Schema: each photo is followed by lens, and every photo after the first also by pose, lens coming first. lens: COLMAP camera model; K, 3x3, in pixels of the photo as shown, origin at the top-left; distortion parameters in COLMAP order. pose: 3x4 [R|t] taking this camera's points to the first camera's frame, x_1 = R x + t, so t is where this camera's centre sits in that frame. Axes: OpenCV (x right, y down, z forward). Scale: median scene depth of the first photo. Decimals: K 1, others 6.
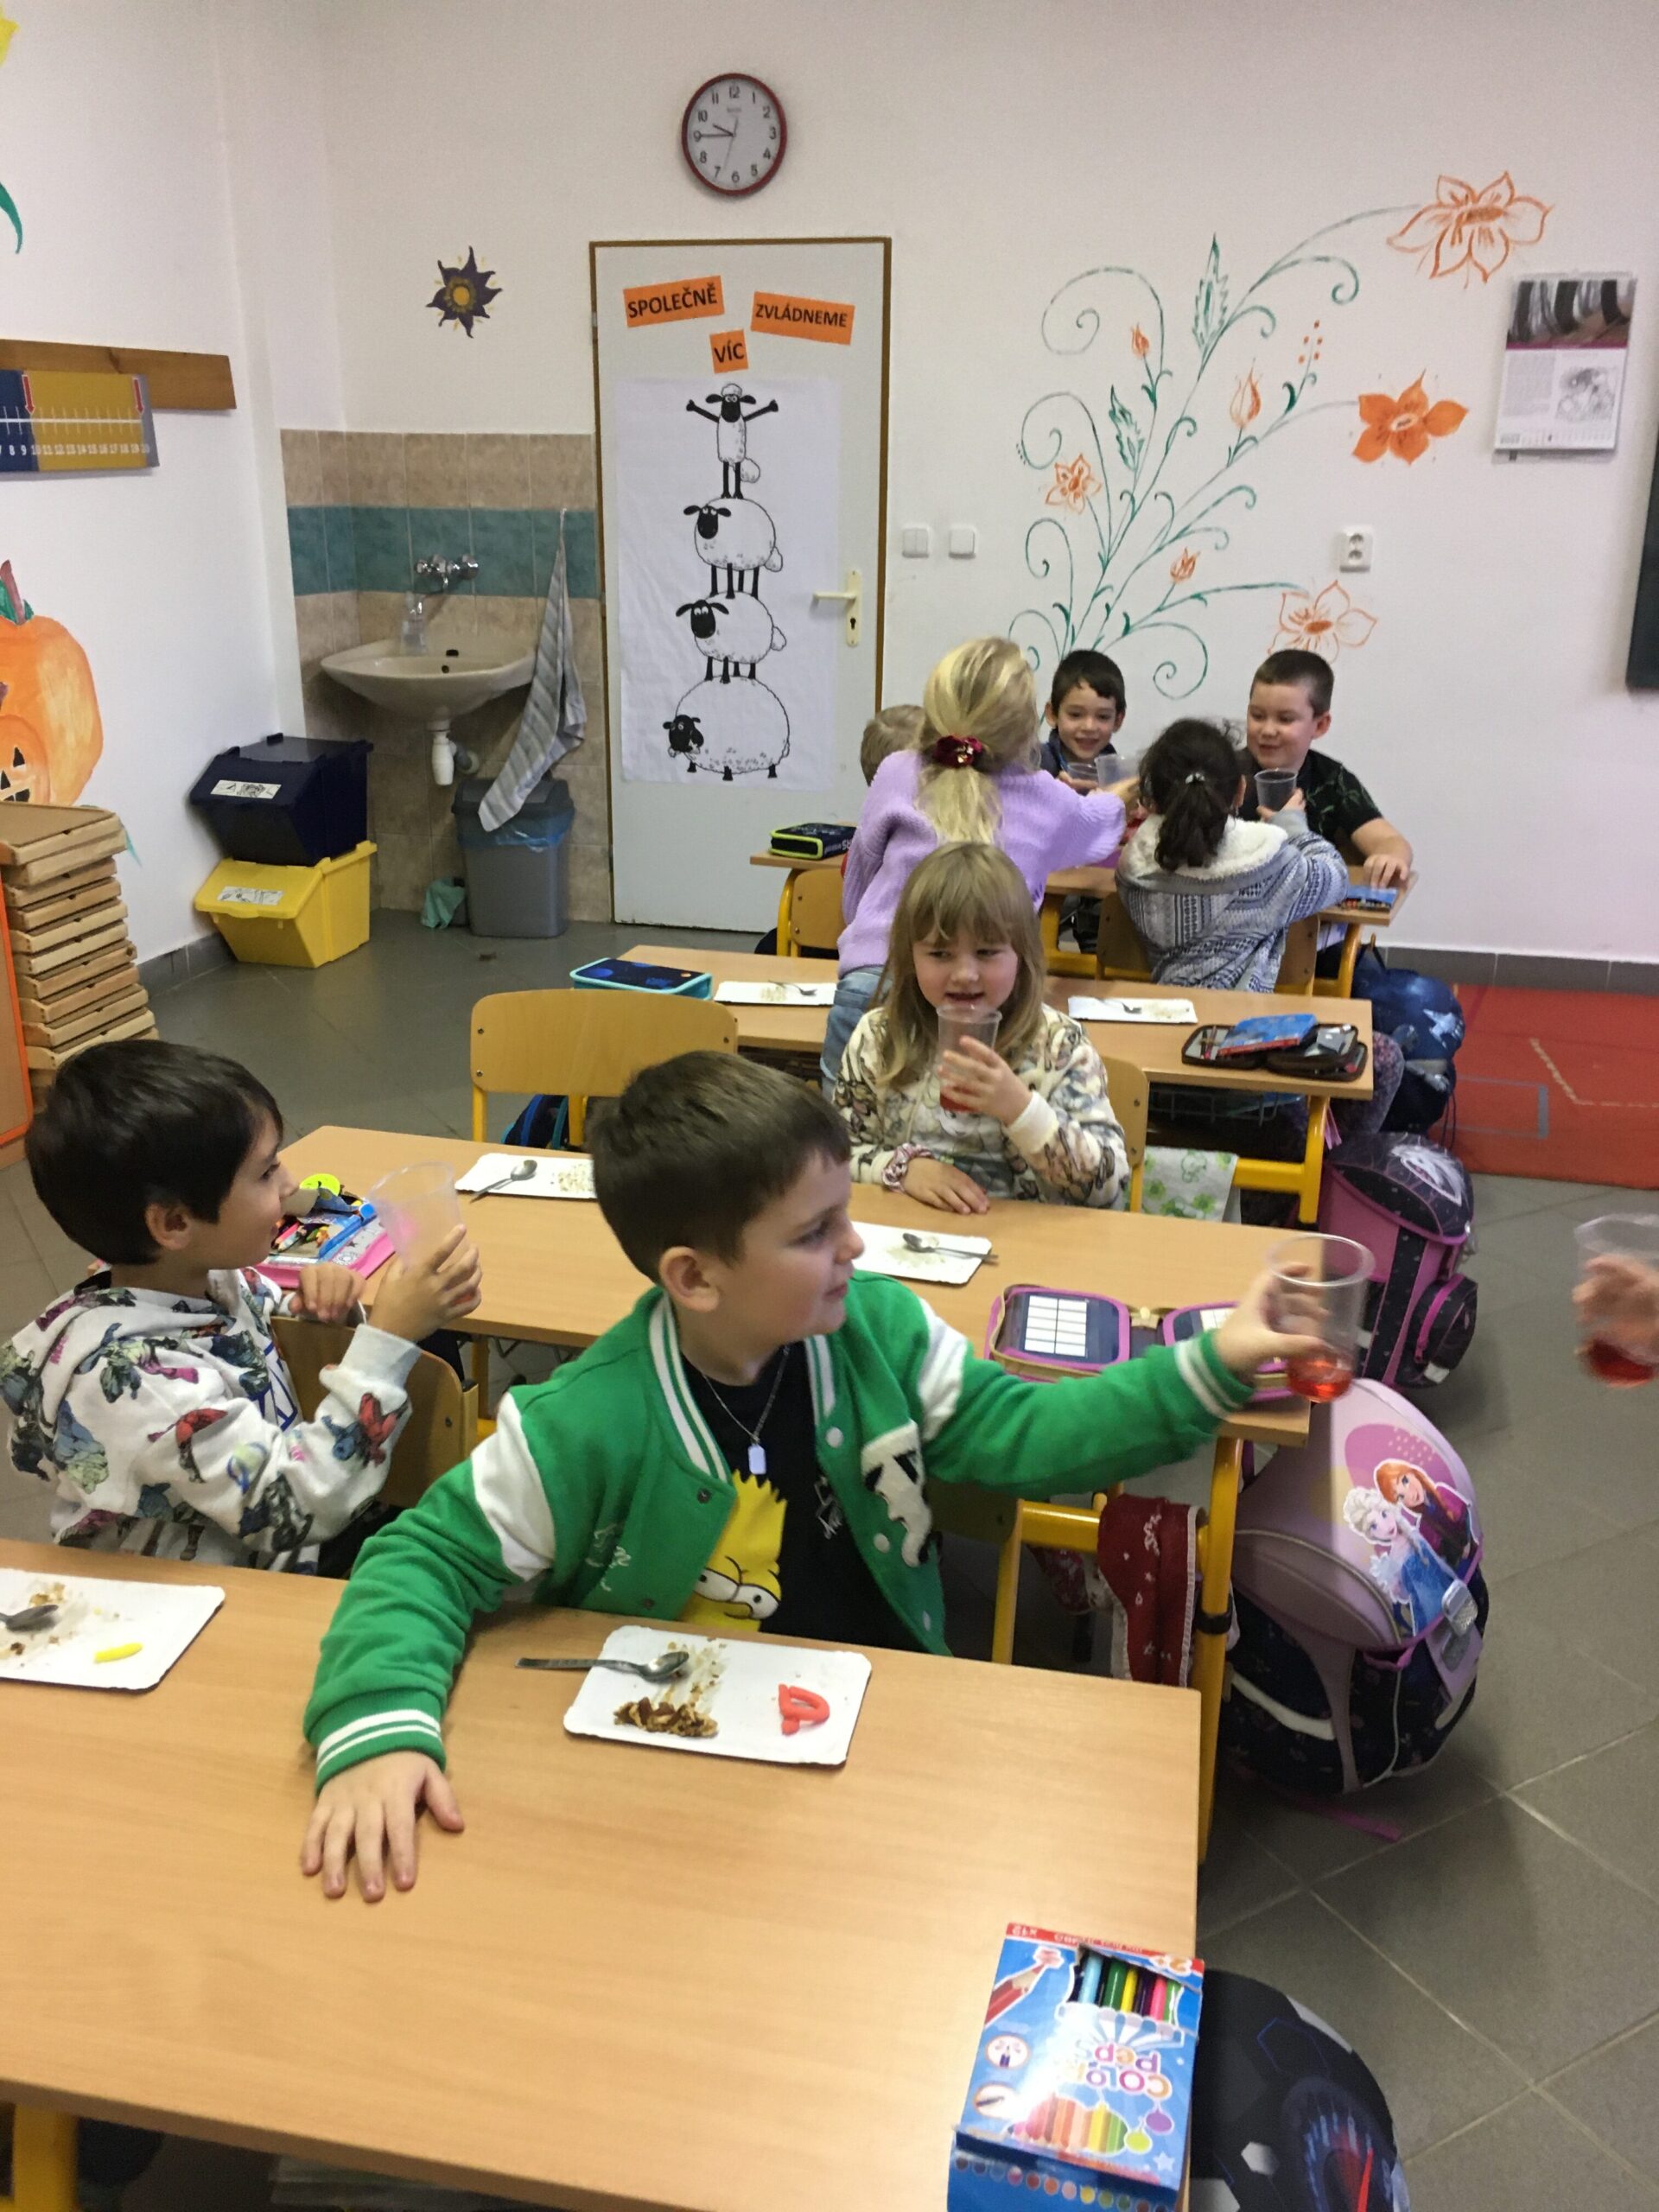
lens RADIAL K [[1887.2, 0, 829.5], [0, 1887.2, 1106.0], [0, 0, 1]] dist [0.094482, -0.144101]
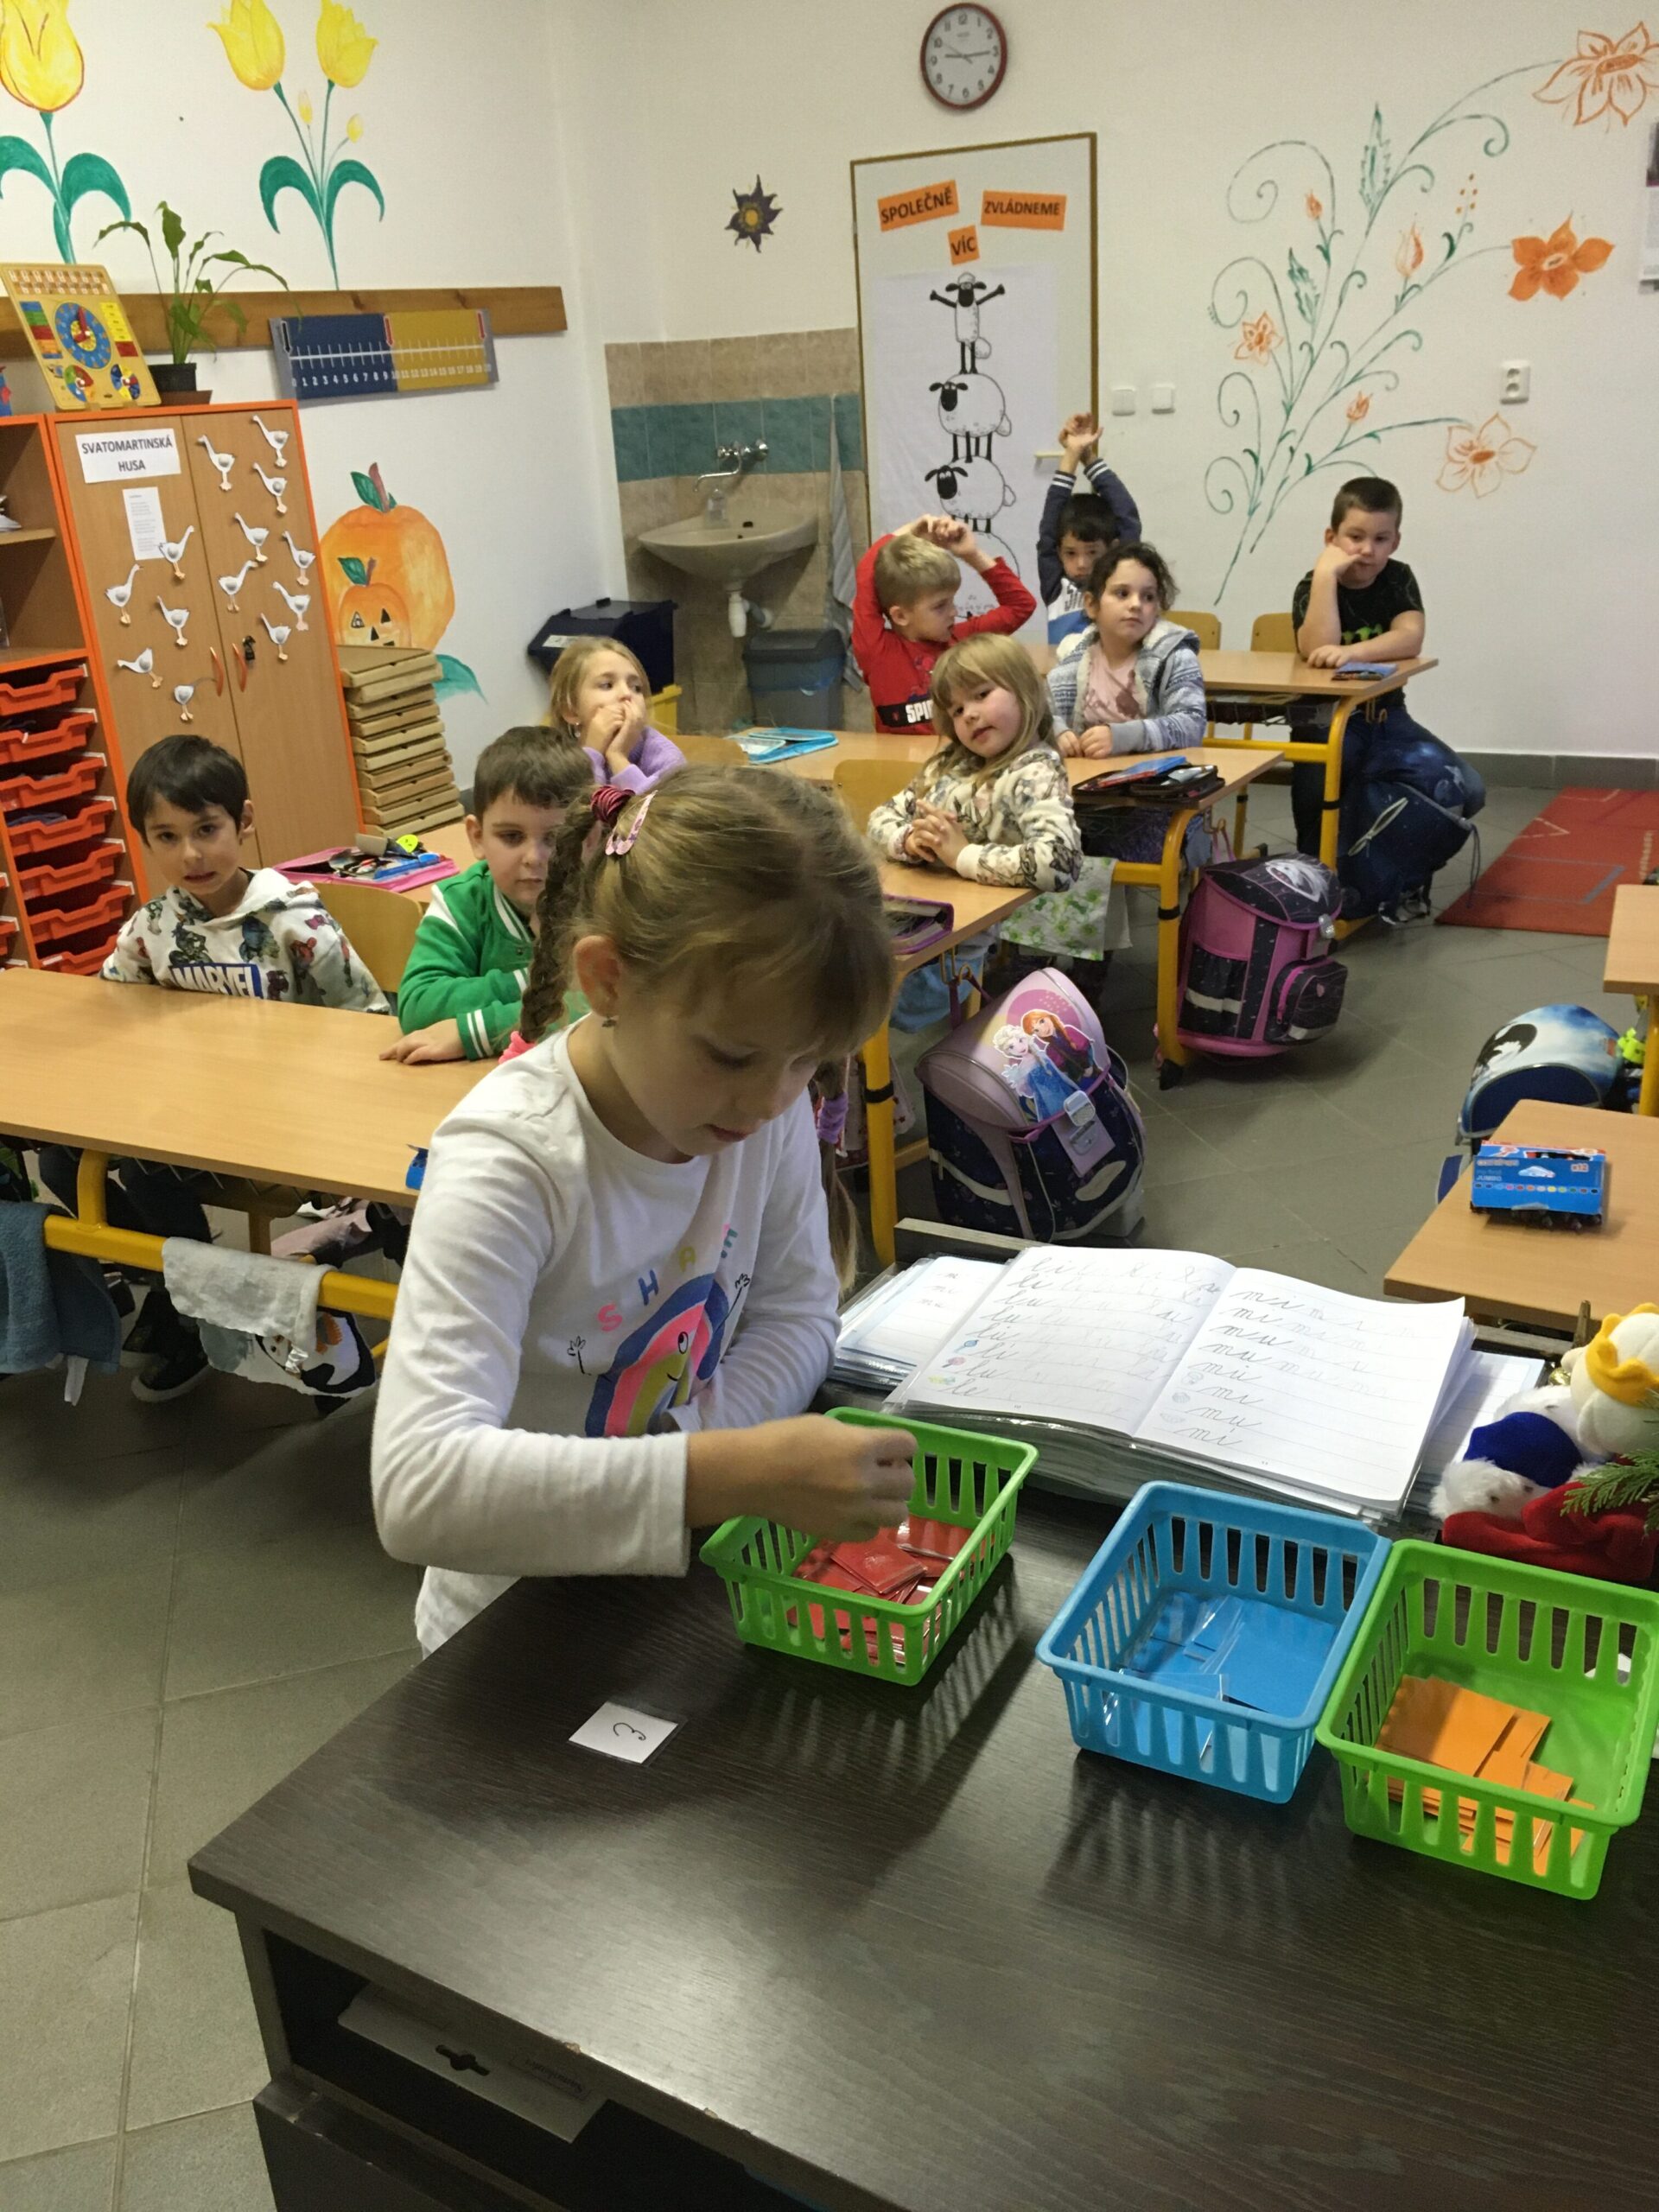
lens RADIAL K [[1880.2, 0, 821.7], [0, 1880.2, 1096.6], [0, 0, 1]] dist [0.077691, -0.119318]
pose [[0.965179, 0.030882, -0.259763, 0.186443], [-0.018257, 0.998538, 0.050874, 0.065928], [0.260954, -0.044360, 0.964331, -0.164294]]
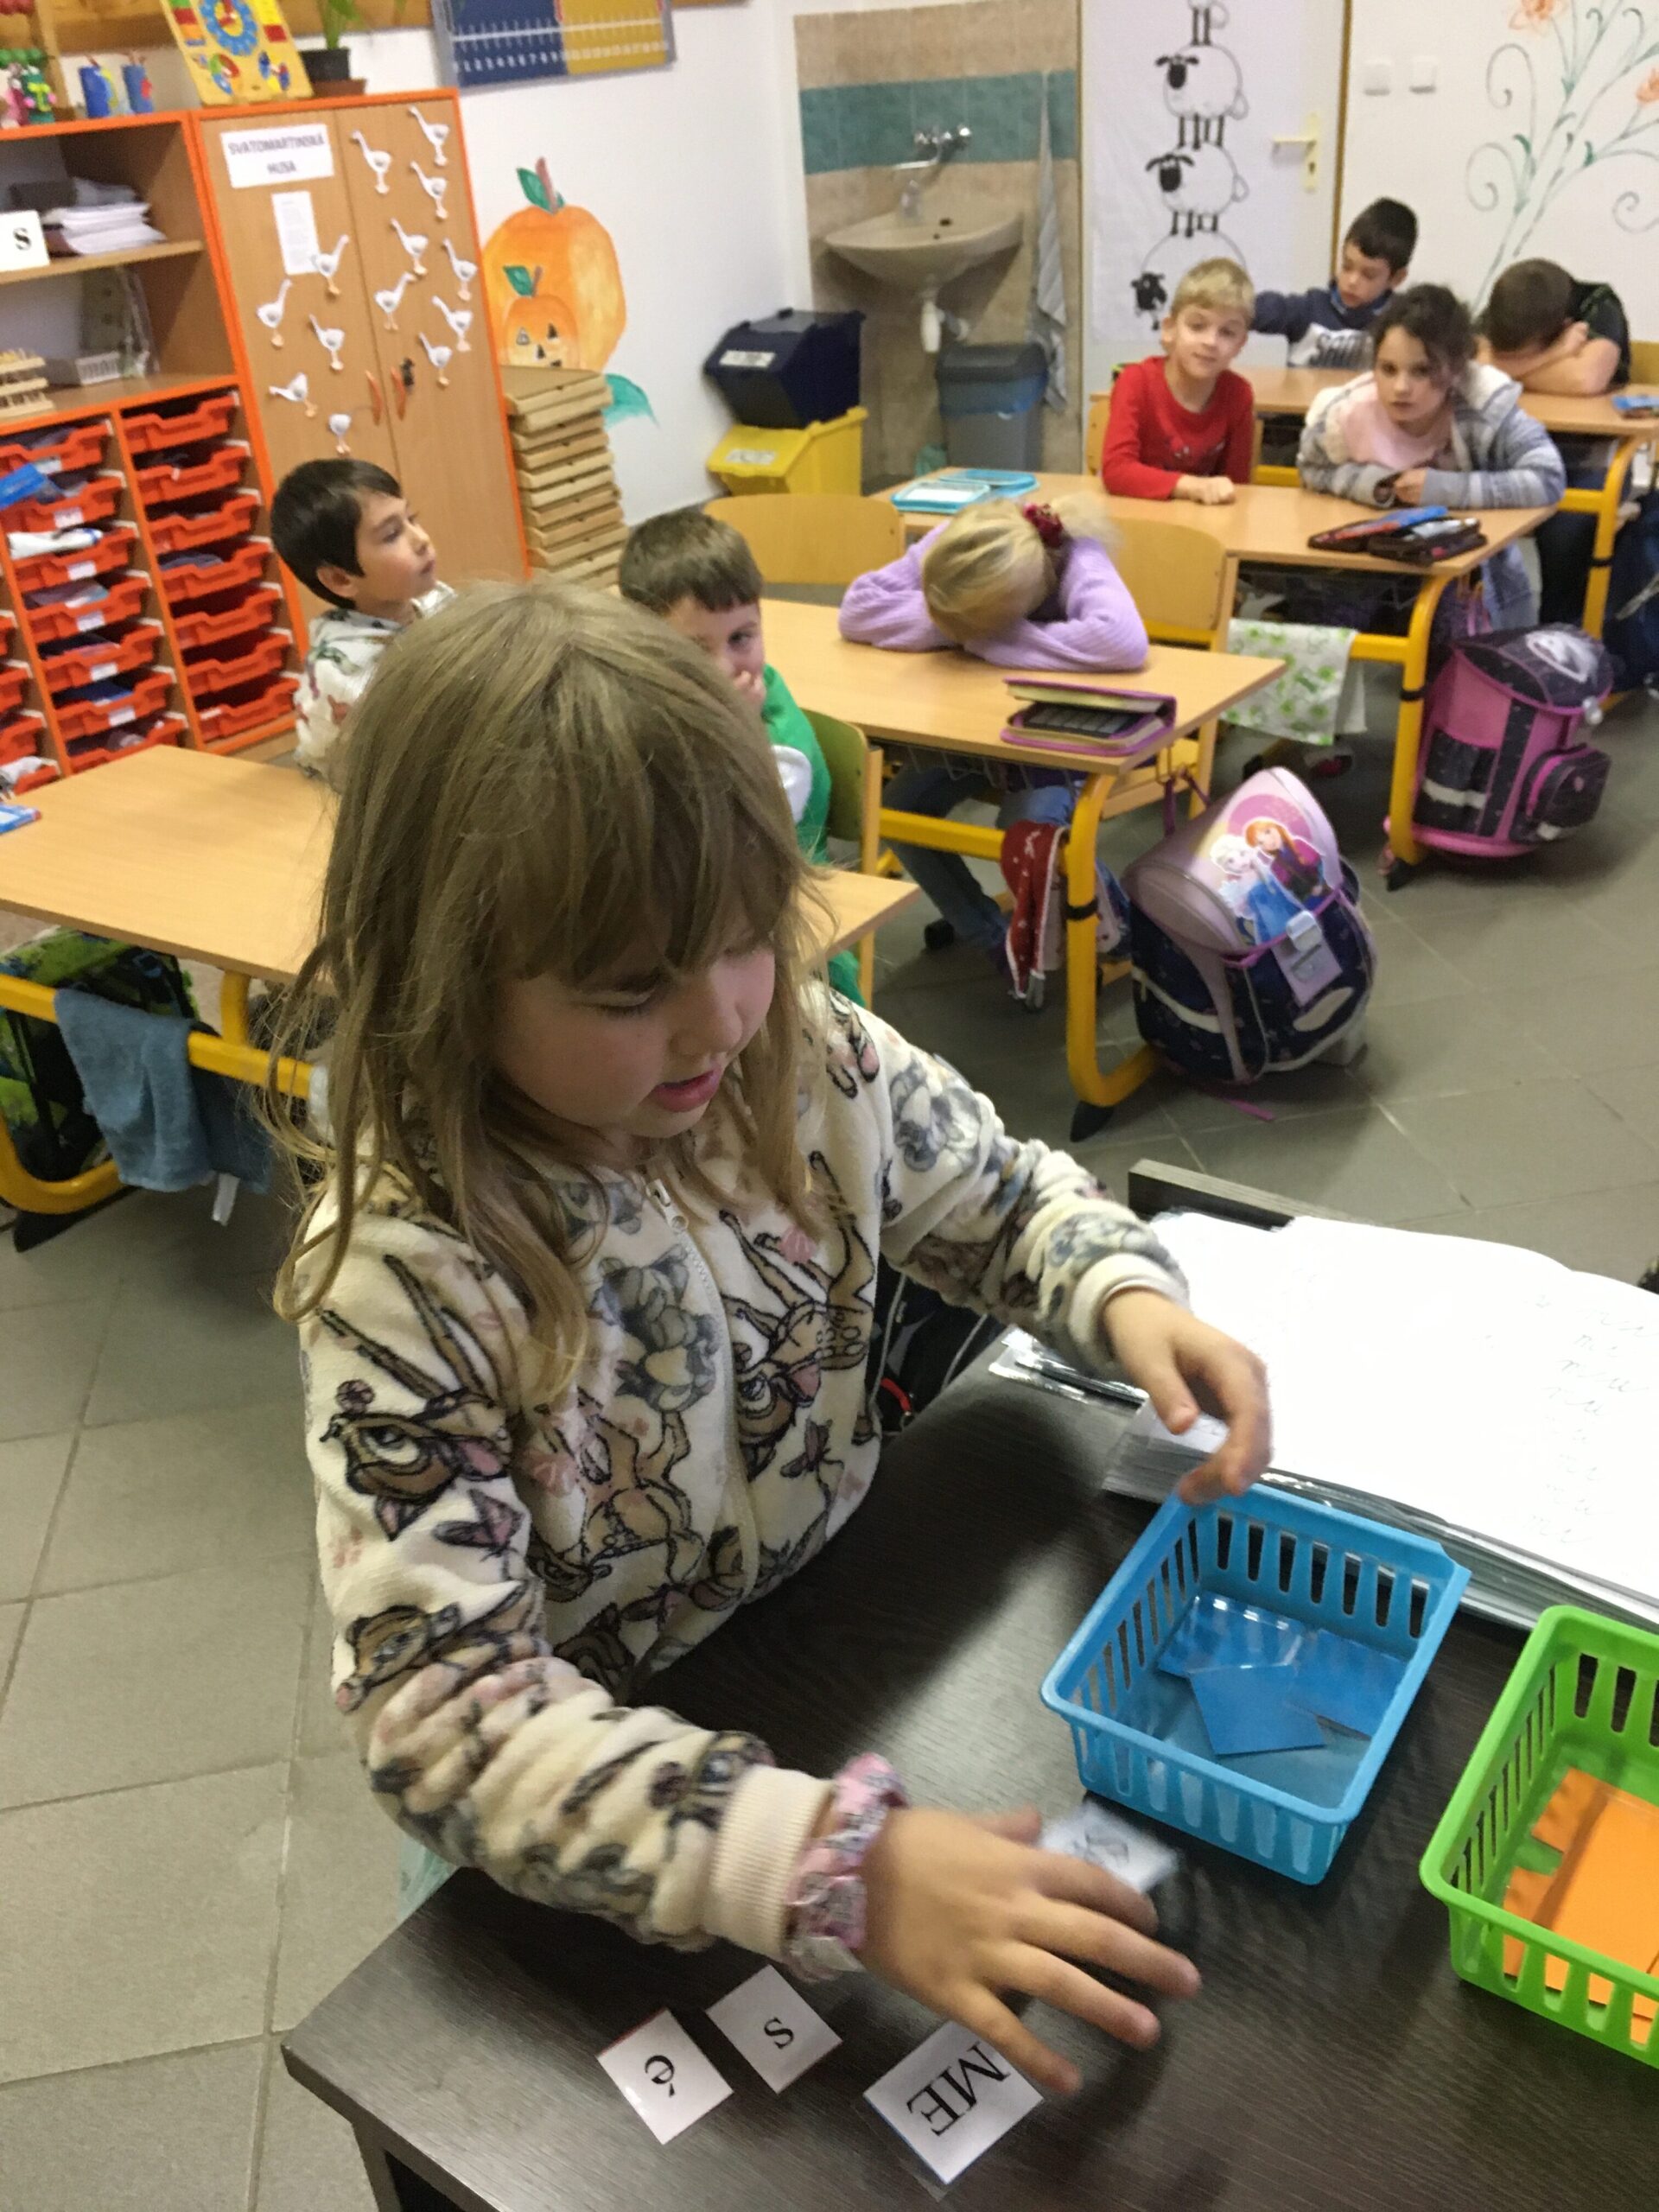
lens RADIAL K [[1898.1, 0, 825.9], [0, 1898.1, 1094.9], [0, 0, 1]] dist [0.079918, -0.129707]
pose [[0.937867, 0.099912, -0.332298, 0.169635], [-0.036988, 0.980979, 0.190556, 0.048486], [0.345017, -0.166426, 0.923724, -0.128303]]
